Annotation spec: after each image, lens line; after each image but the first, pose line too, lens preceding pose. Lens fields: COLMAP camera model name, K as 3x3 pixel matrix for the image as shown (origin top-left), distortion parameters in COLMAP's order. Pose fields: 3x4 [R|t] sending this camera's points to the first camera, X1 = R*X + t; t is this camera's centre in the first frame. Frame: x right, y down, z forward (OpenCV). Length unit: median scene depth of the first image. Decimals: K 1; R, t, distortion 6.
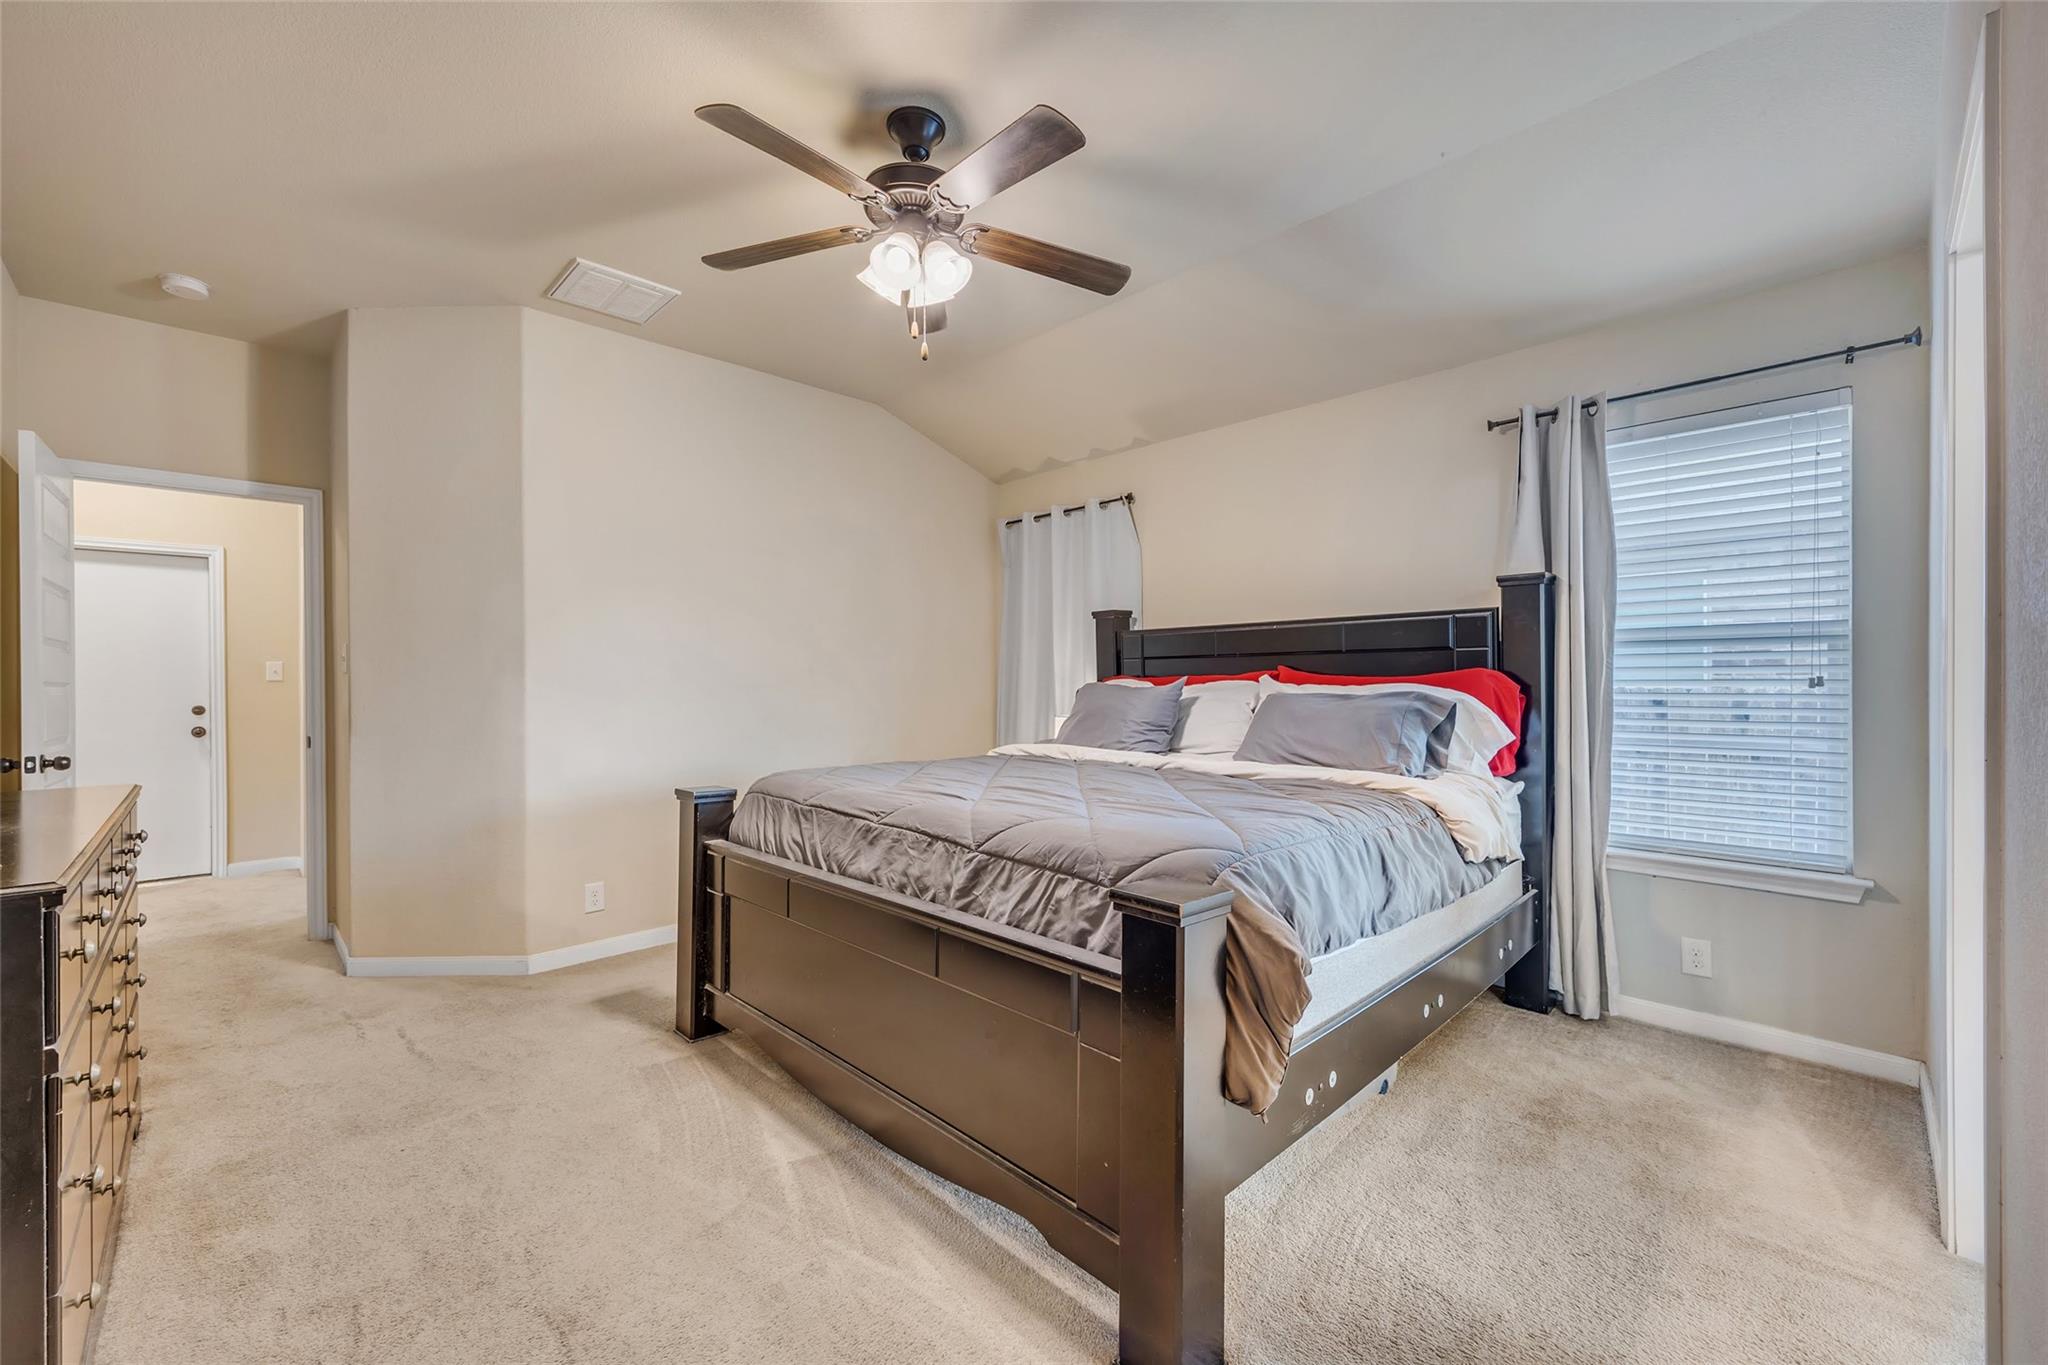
lens RADIAL K [[816.7, 0, 1018.3], [0, 816.7, 687.6], [0, 0, 1]] dist [-0.001065, -0.000082]
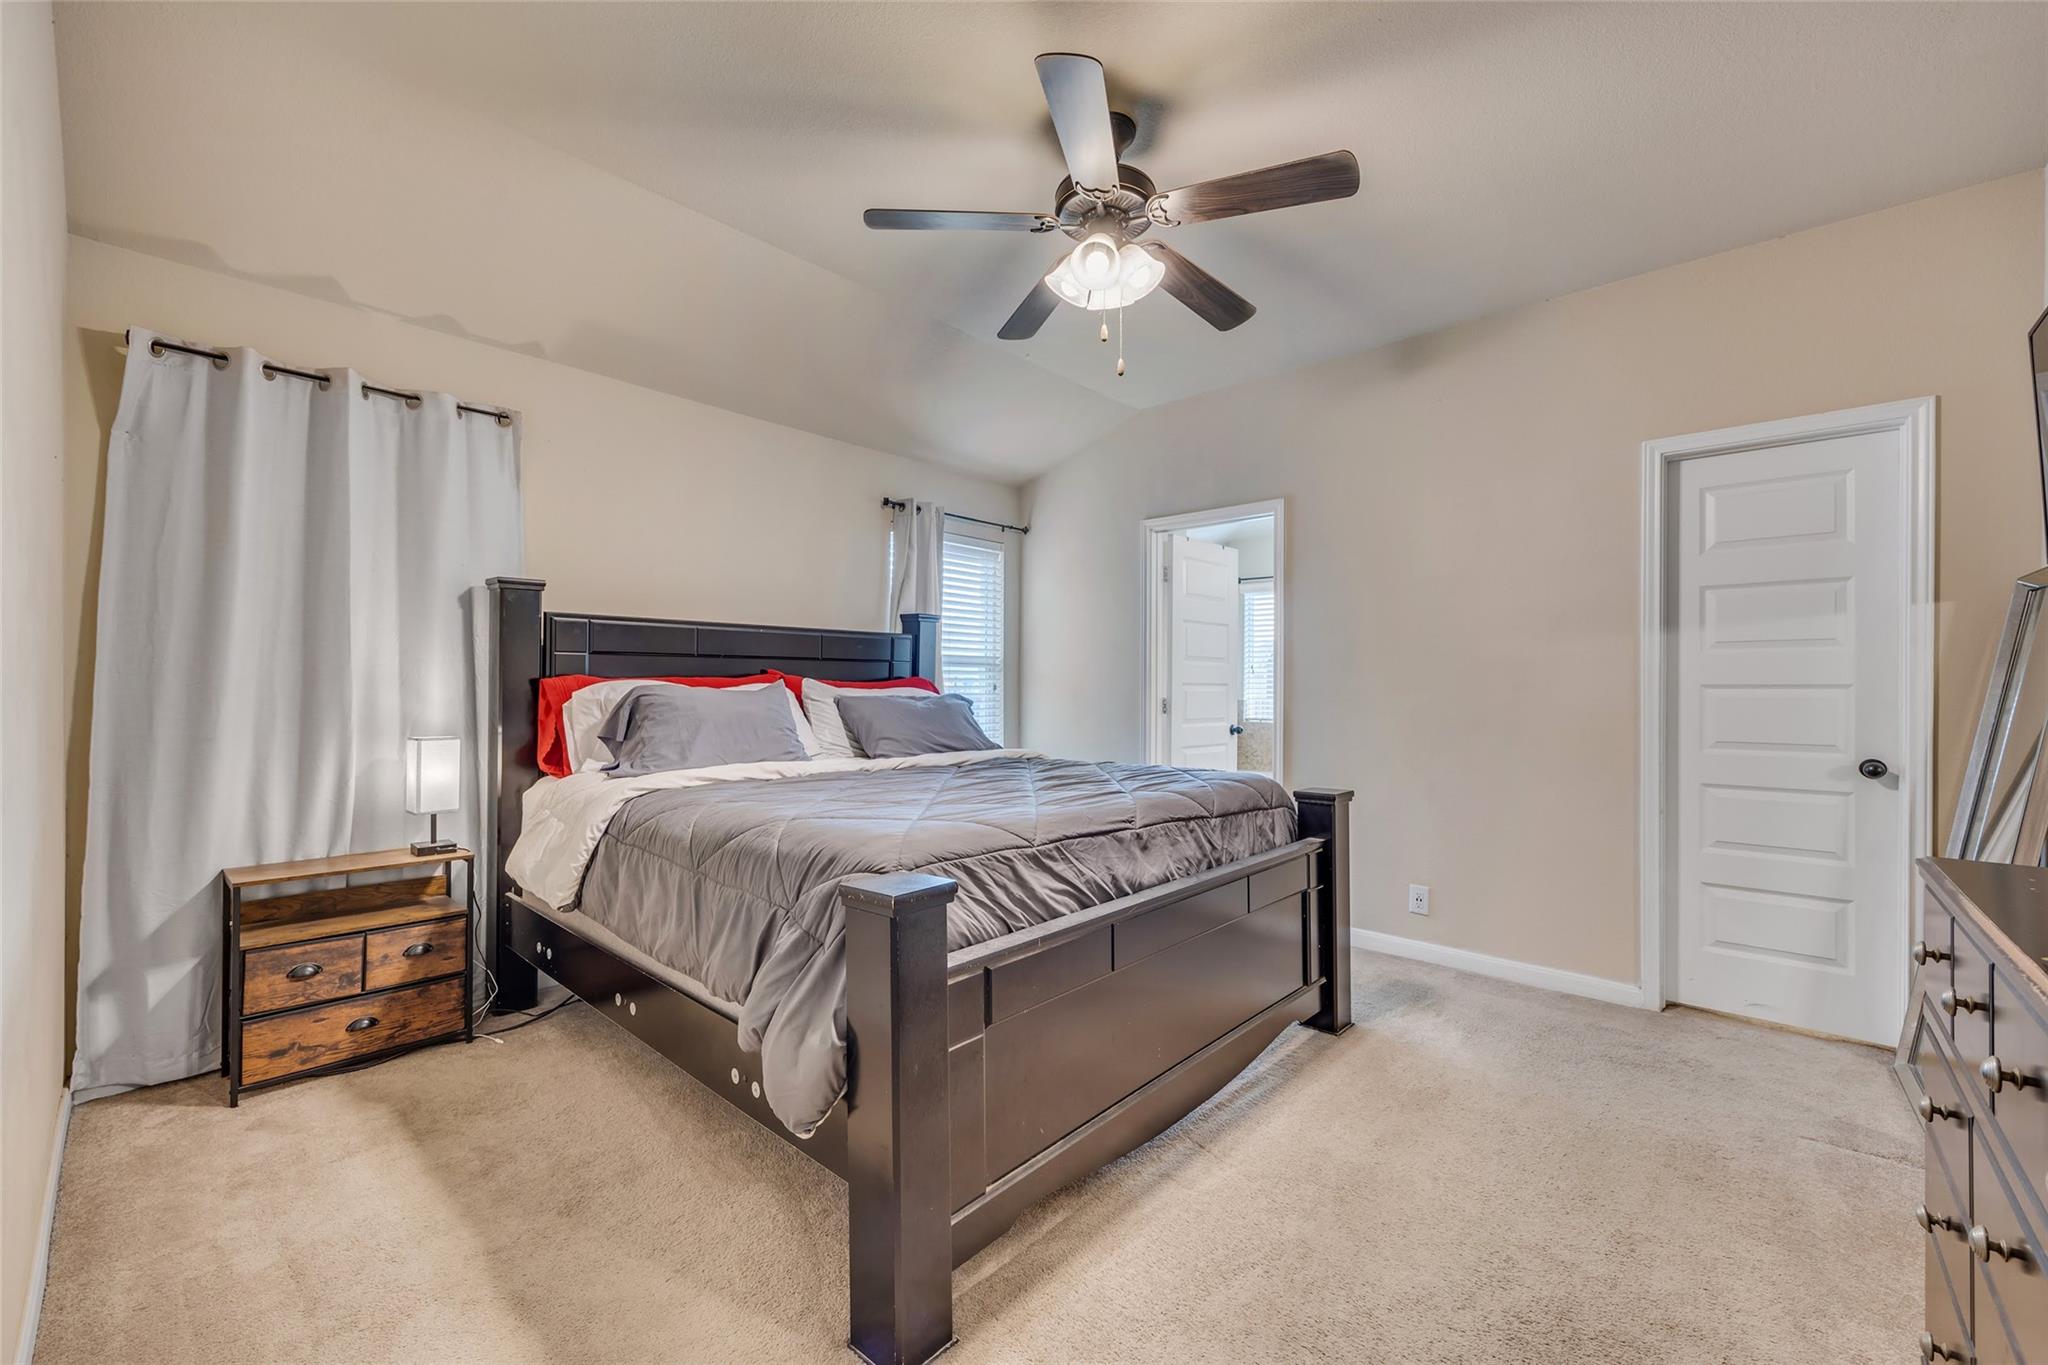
lens RADIAL K [[816.7, 0, 1018.3], [0, 816.7, 687.6], [0, 0, 1]] dist [-0.001065, -0.000082]
pose [[-0.050961, 0.003849, 0.998693, -0.940528], [-0.000660, 0.999992, -0.003888, -0.000196], [-0.998700, -0.000858, -0.050958, 0.974851]]
